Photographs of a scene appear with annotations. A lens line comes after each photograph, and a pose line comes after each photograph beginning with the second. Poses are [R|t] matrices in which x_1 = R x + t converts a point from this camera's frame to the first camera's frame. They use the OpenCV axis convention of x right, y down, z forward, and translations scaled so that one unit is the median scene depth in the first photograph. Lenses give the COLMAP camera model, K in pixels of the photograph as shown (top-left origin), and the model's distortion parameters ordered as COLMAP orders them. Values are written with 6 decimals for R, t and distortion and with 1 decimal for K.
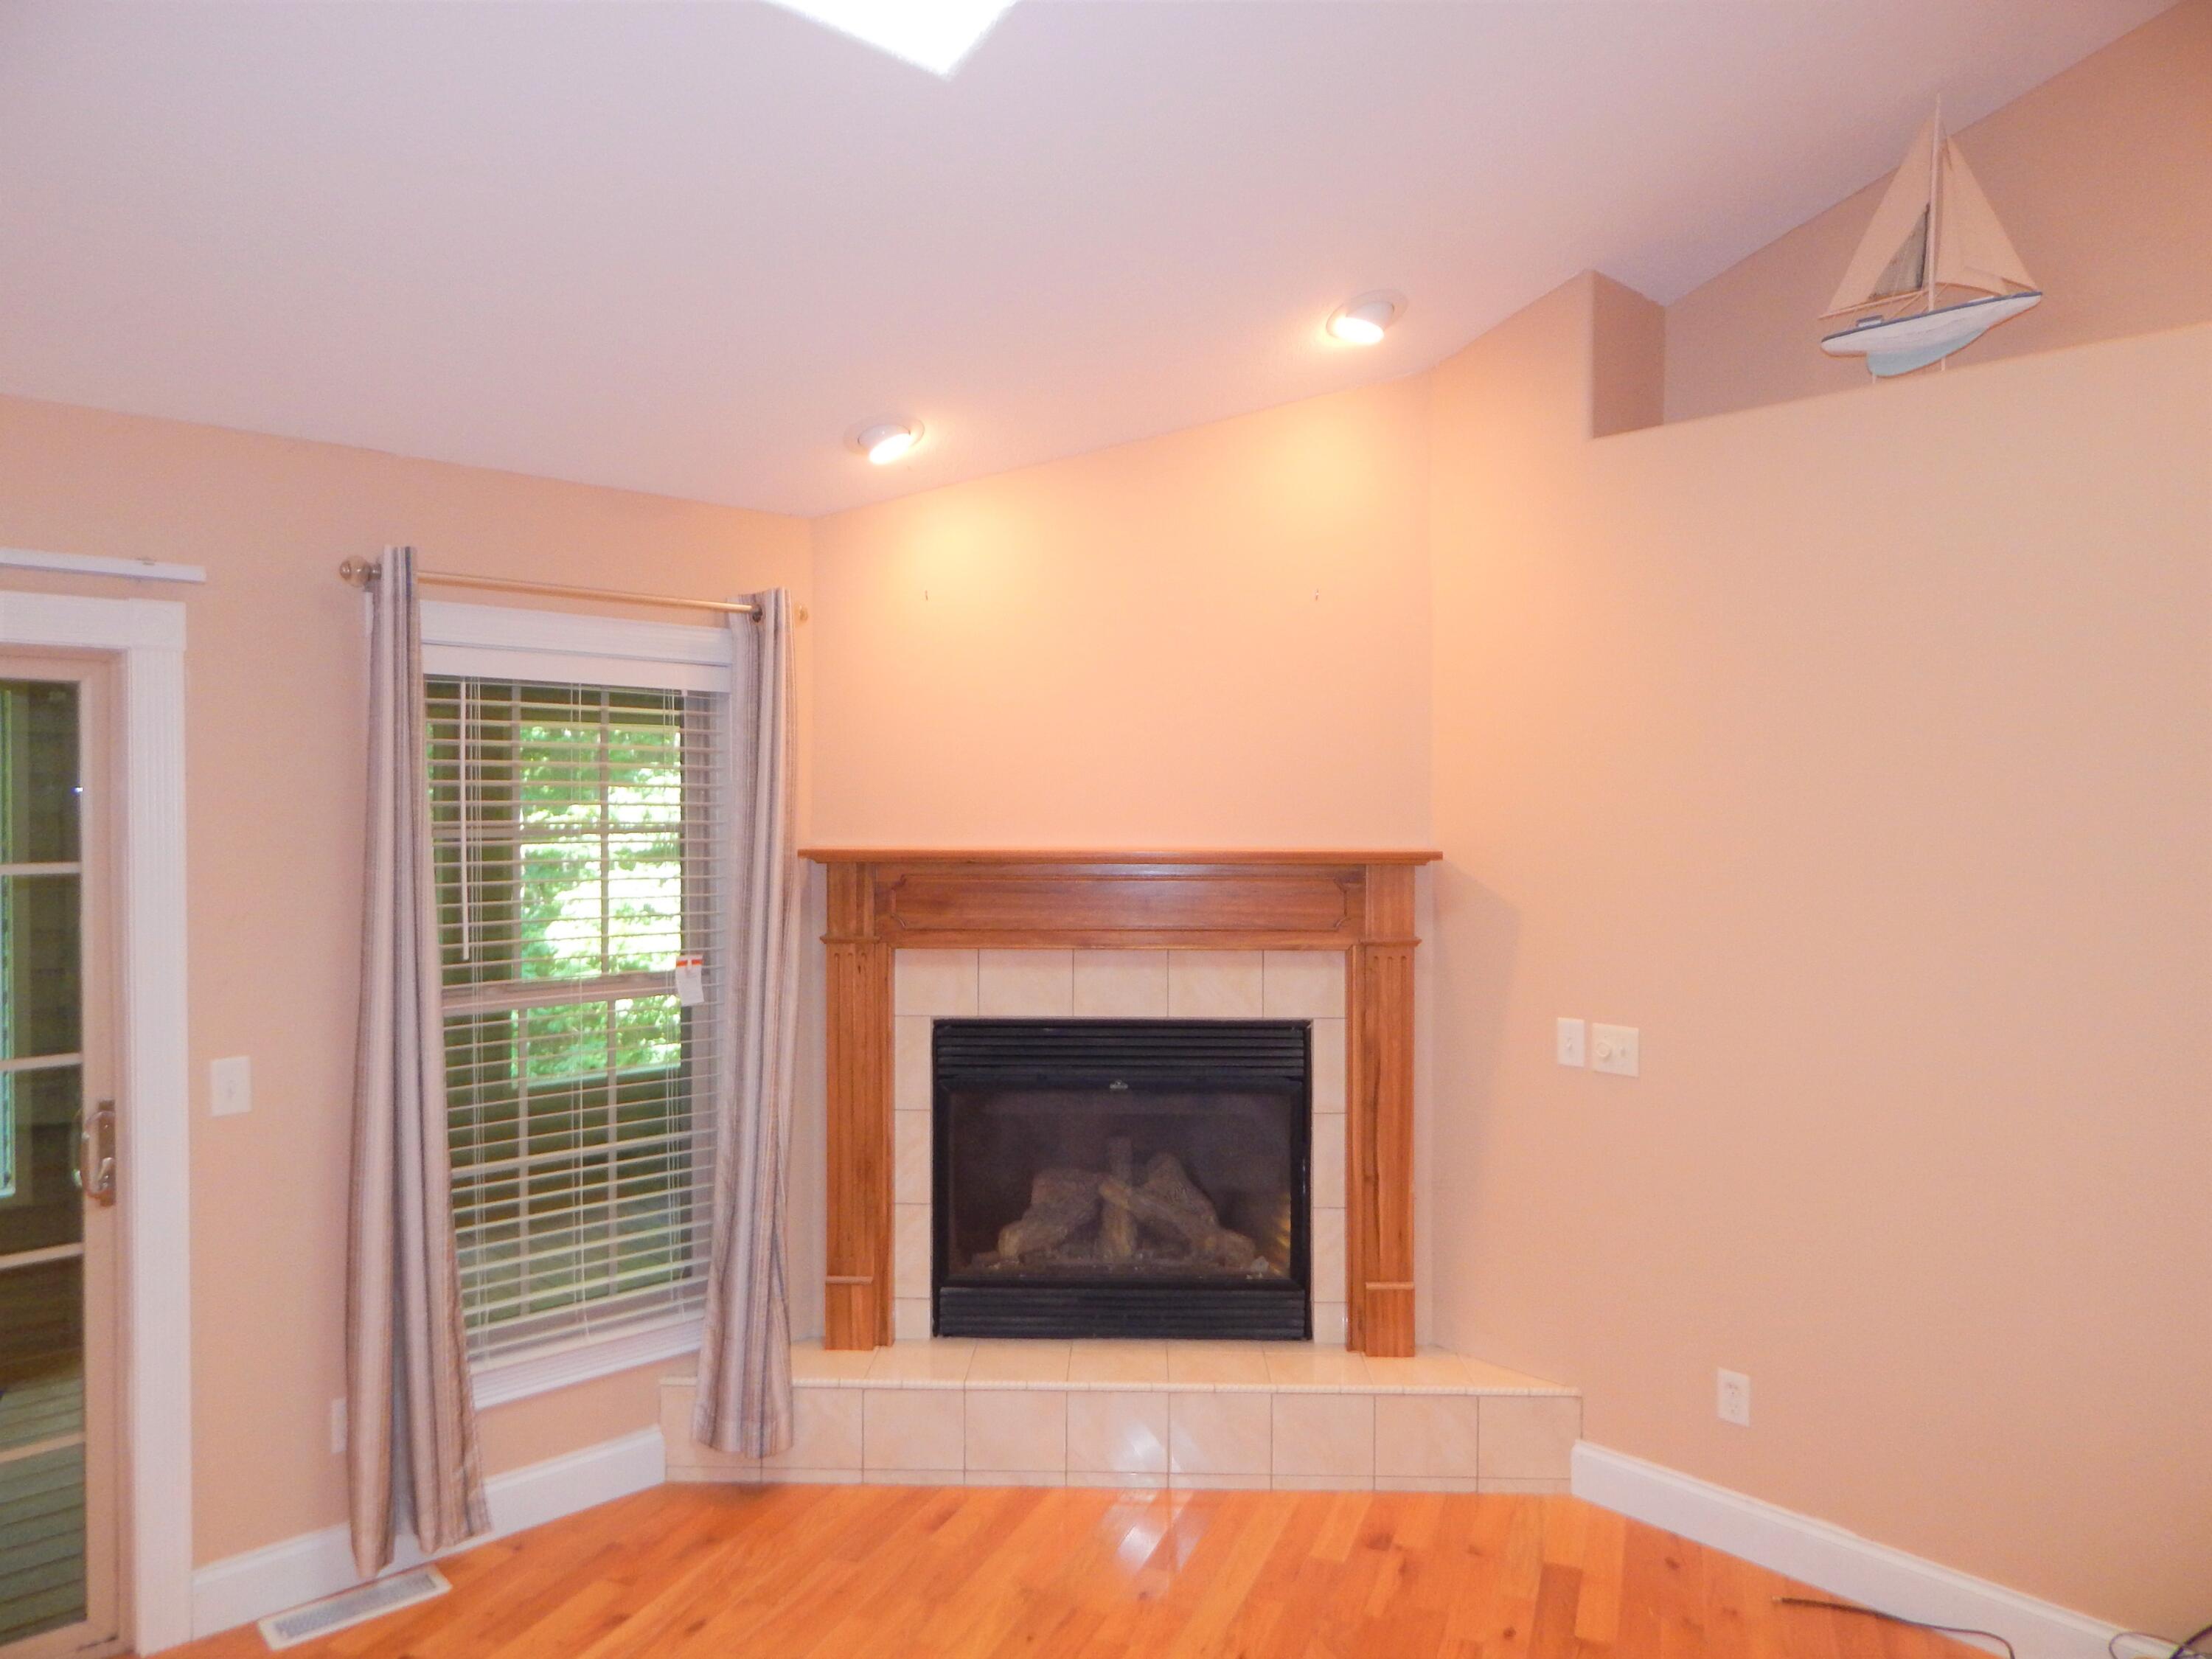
lens RADIAL K [[1455.1, 0, 1107.4], [0, 1455.1, 821.4], [0, 0, 1]] dist [-0.000046, -0.001281]
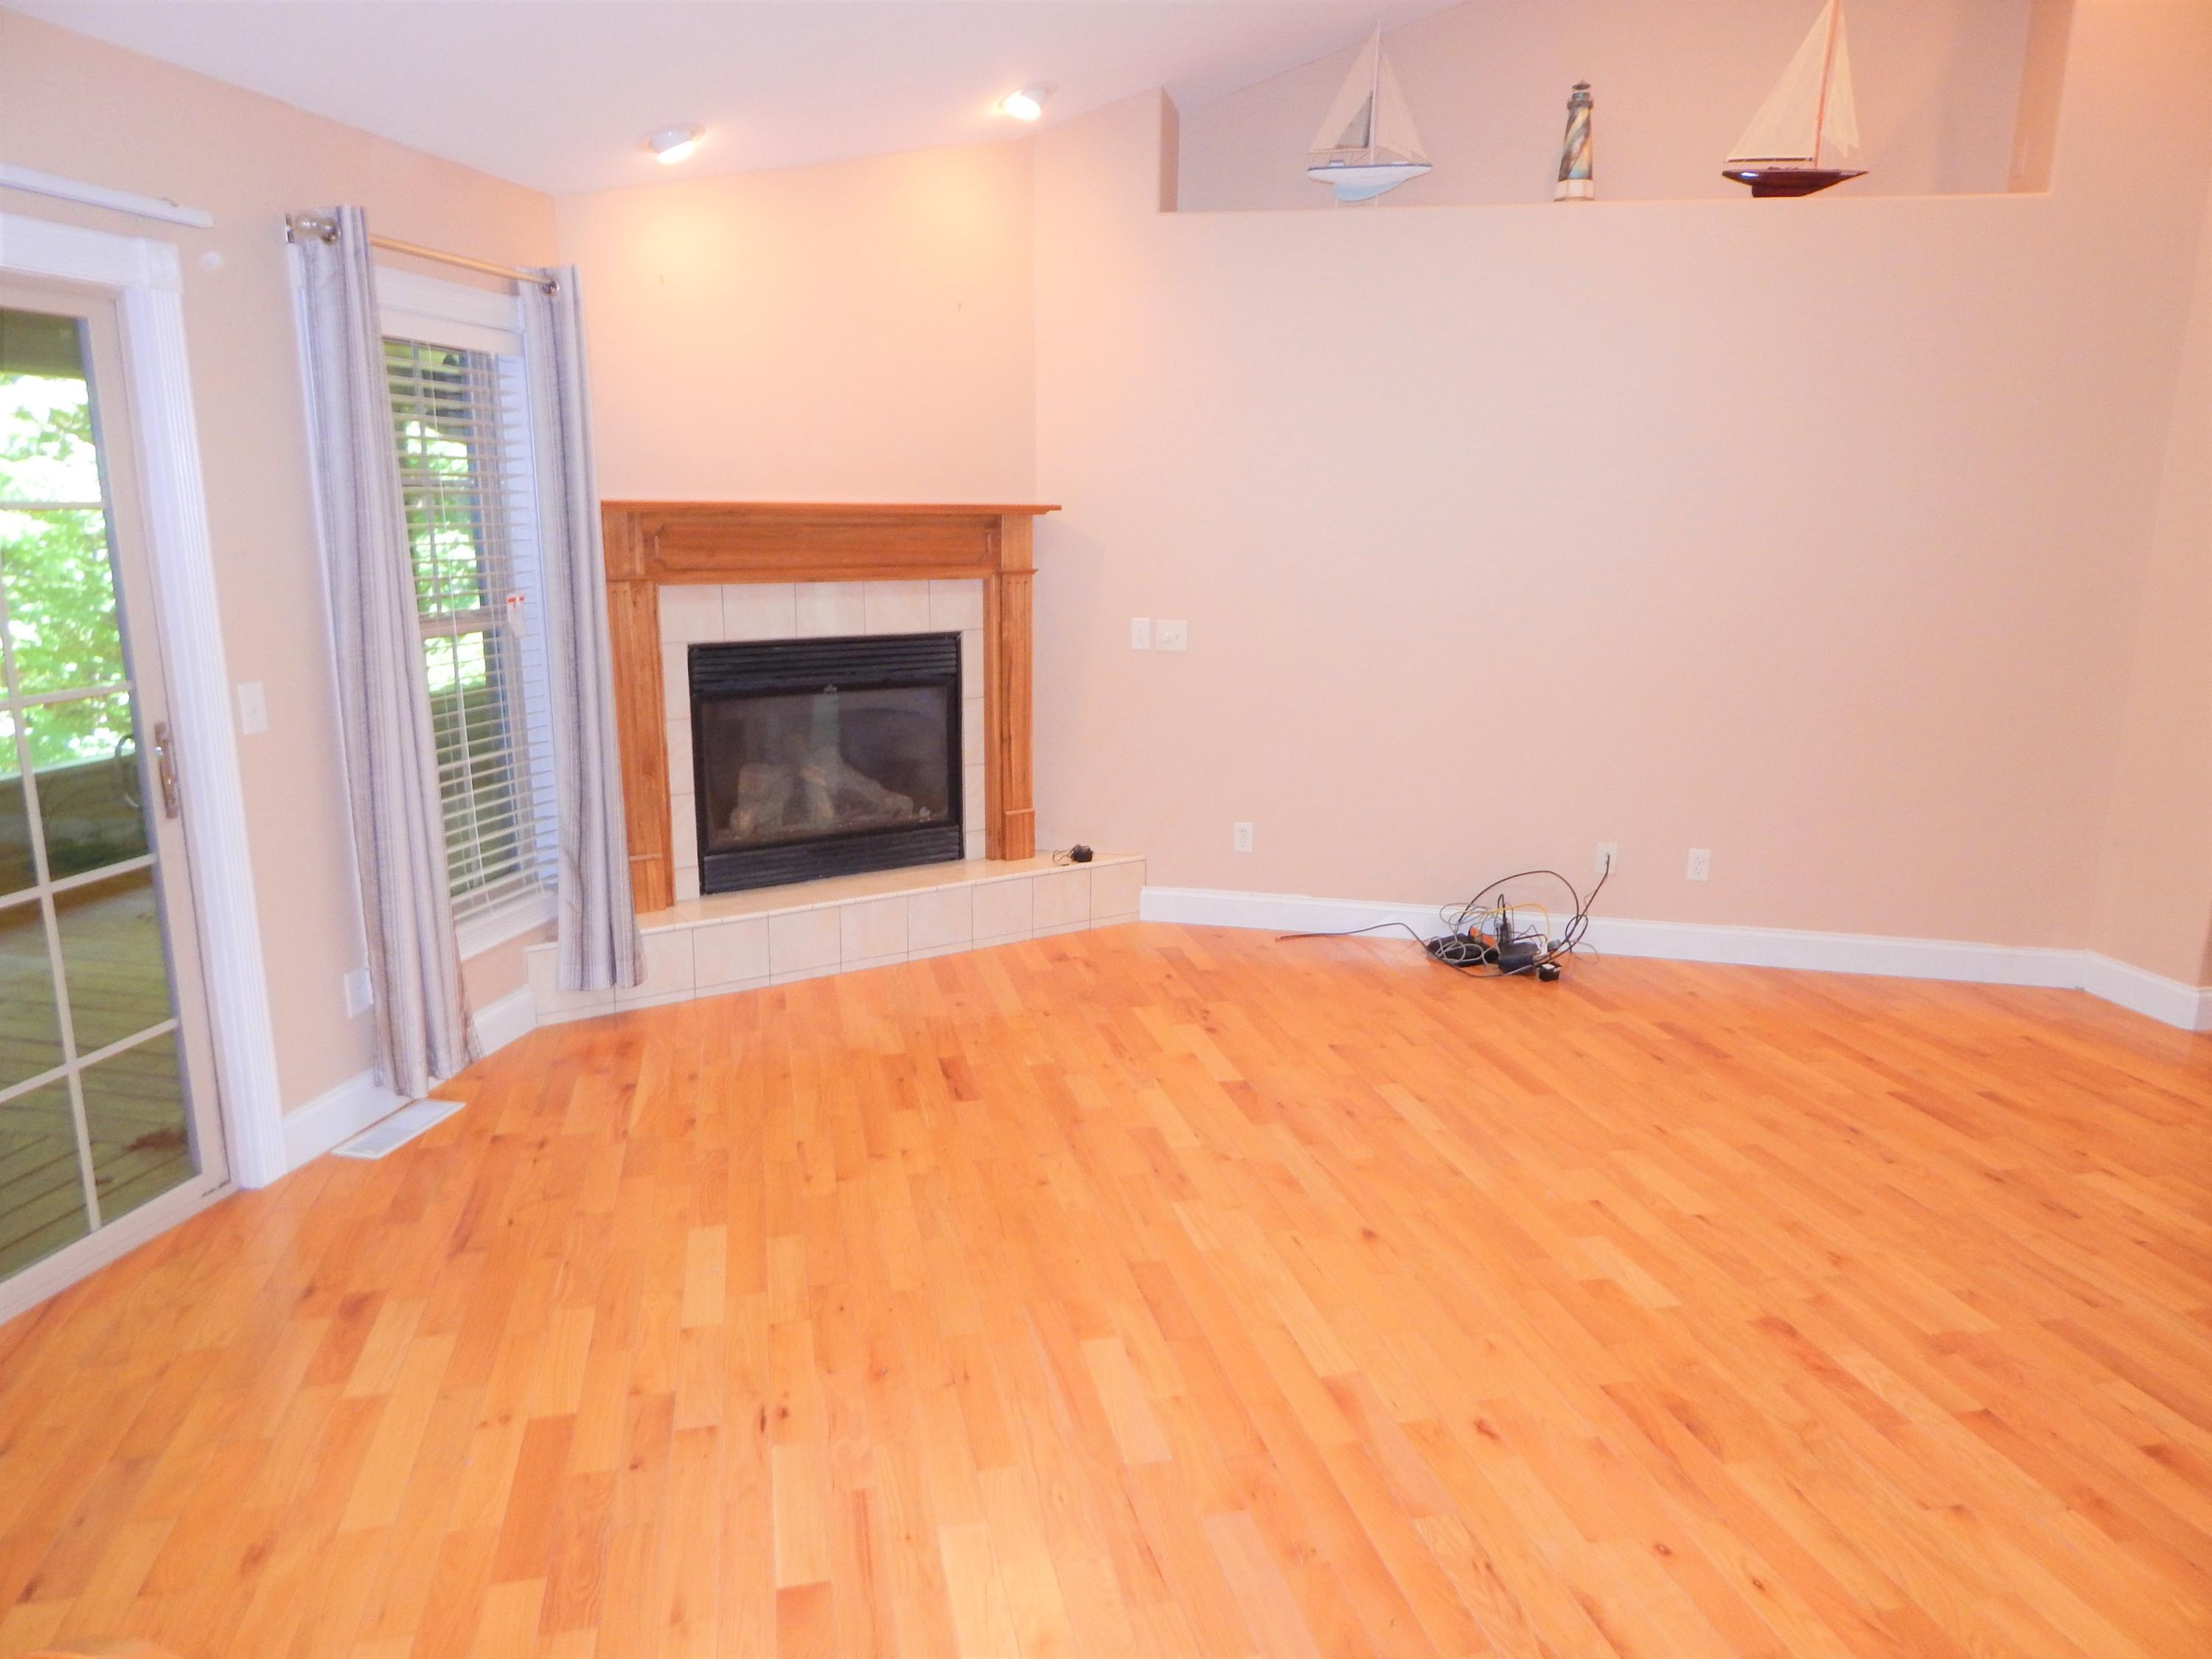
lens RADIAL K [[1476.5, 0, 1107.9], [0, 1476.5, 821.1], [0, 0, 1]] dist [0.001394, -0.006284]
pose [[0.818341, -0.115227, 0.563063, -0.561036], [-0.003170, 0.978776, 0.204907, 0.026674], [-0.574724, -0.169468, 0.800608, -0.228624]]
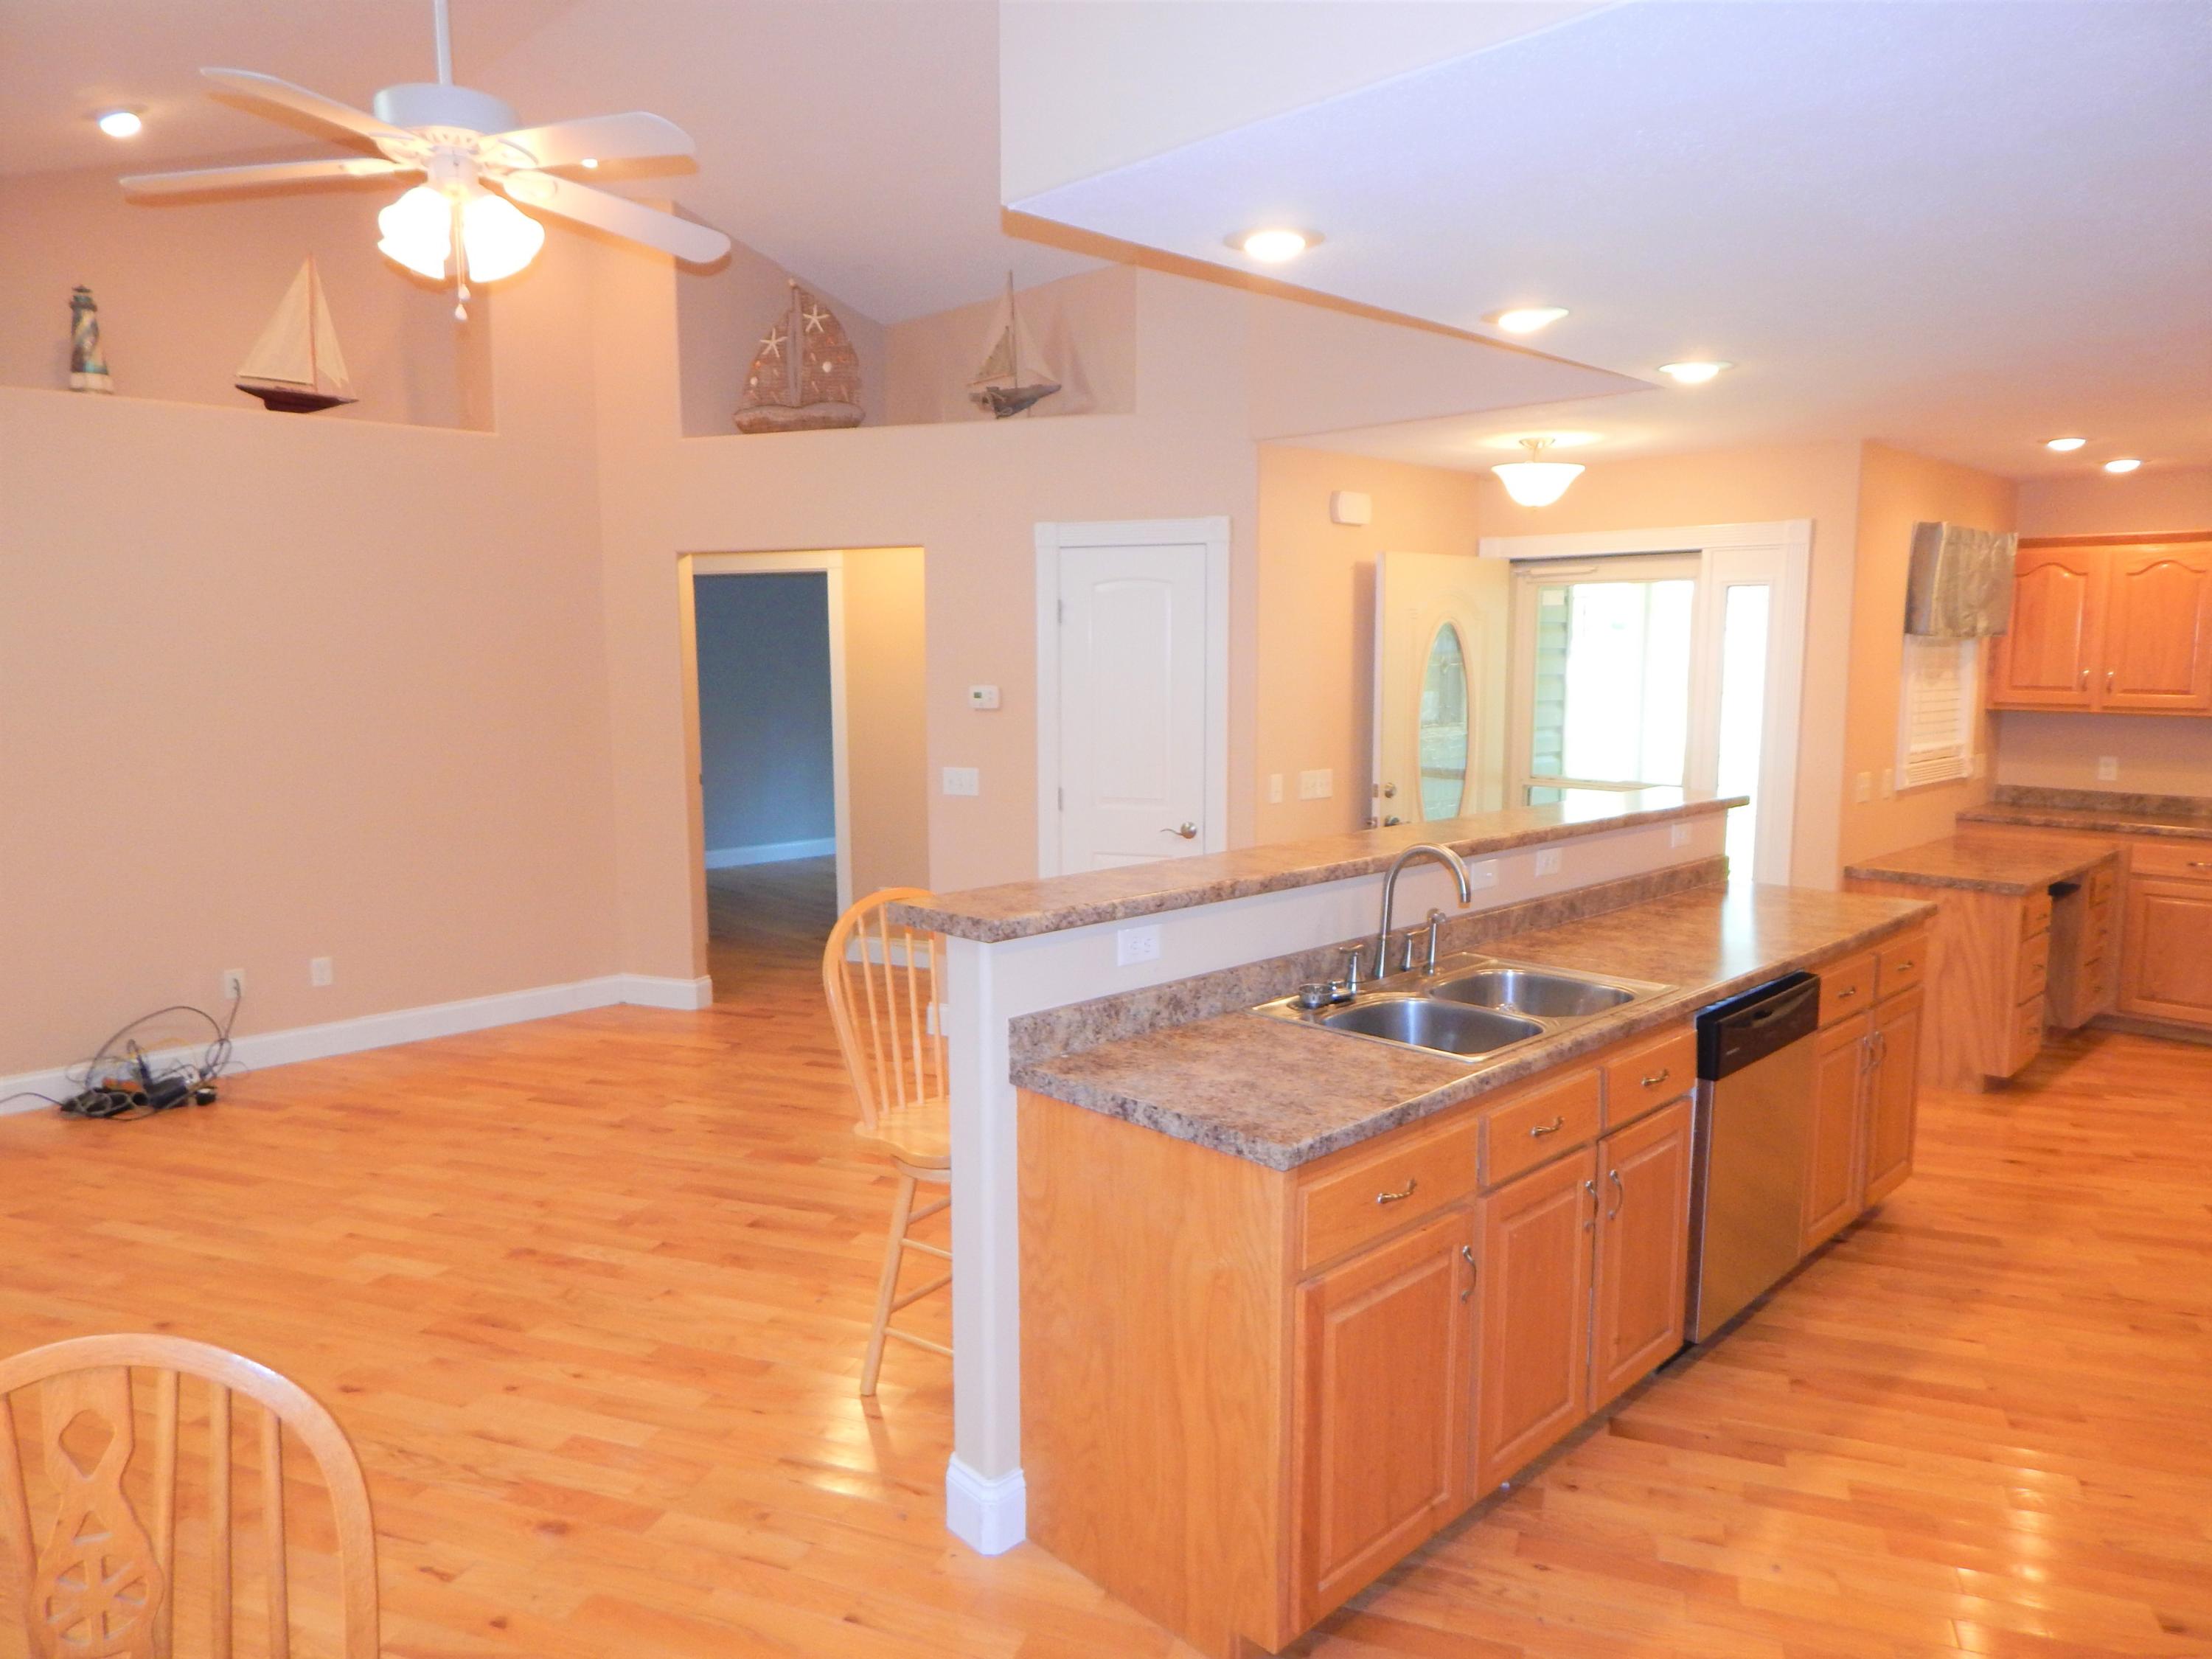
lens RADIAL K [[1455.1, 0, 1107.4], [0, 1455.1, 821.4], [0, 0, 1]] dist [-0.000046, -0.001281]
pose [[-0.016094, -0.125103, 0.992013, -0.873810], [0.018147, 0.991942, 0.125388, 0.007400], [-0.999706, 0.020020, -0.013694, -0.272100]]
